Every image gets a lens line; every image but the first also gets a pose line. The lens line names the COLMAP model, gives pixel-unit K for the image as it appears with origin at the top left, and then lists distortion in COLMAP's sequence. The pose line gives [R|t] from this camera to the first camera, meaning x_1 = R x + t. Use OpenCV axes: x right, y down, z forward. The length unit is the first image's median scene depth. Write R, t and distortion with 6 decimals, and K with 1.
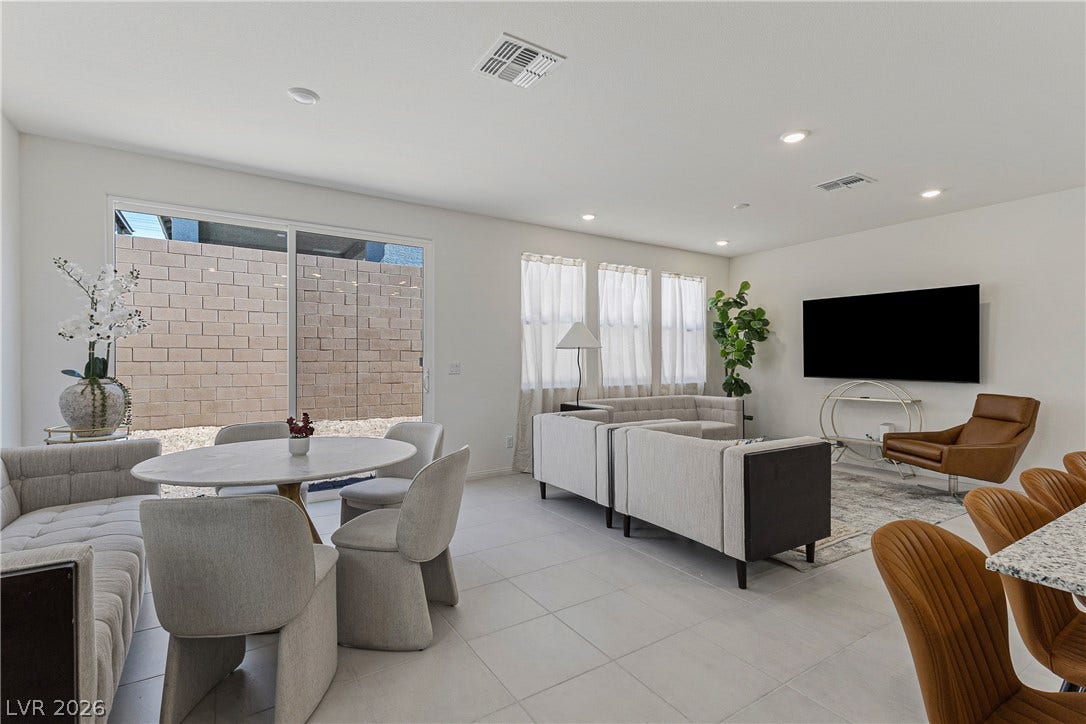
lens RADIAL K [[514.5, 0, 547.9], [0, 514.5, 360.3], [0, 0, 1]] dist [0.020885, -0.005654]
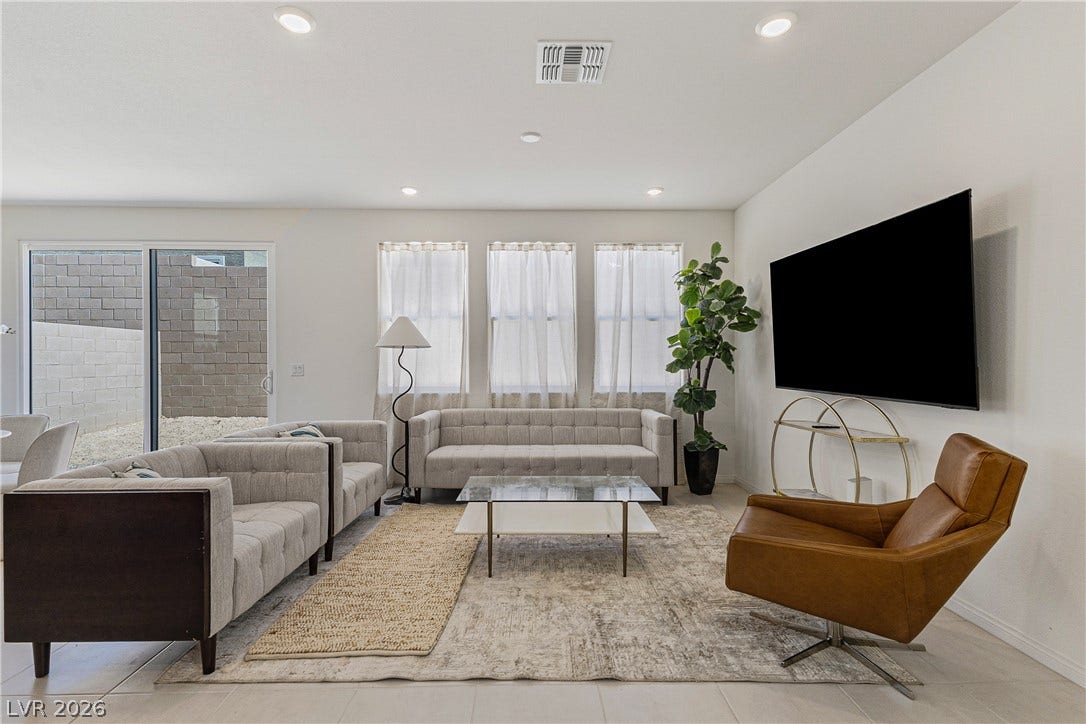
lens RADIAL K [[514.5, 0, 549.3], [0, 514.5, 365.9], [0, 0, 1]] dist [0.020885, -0.005654]
pose [[0.844470, 0.002735, -0.535596, 0.592831], [0.004181, 0.999923, 0.011698, -0.001959], [0.535587, -0.012118, 0.844393, 0.338344]]
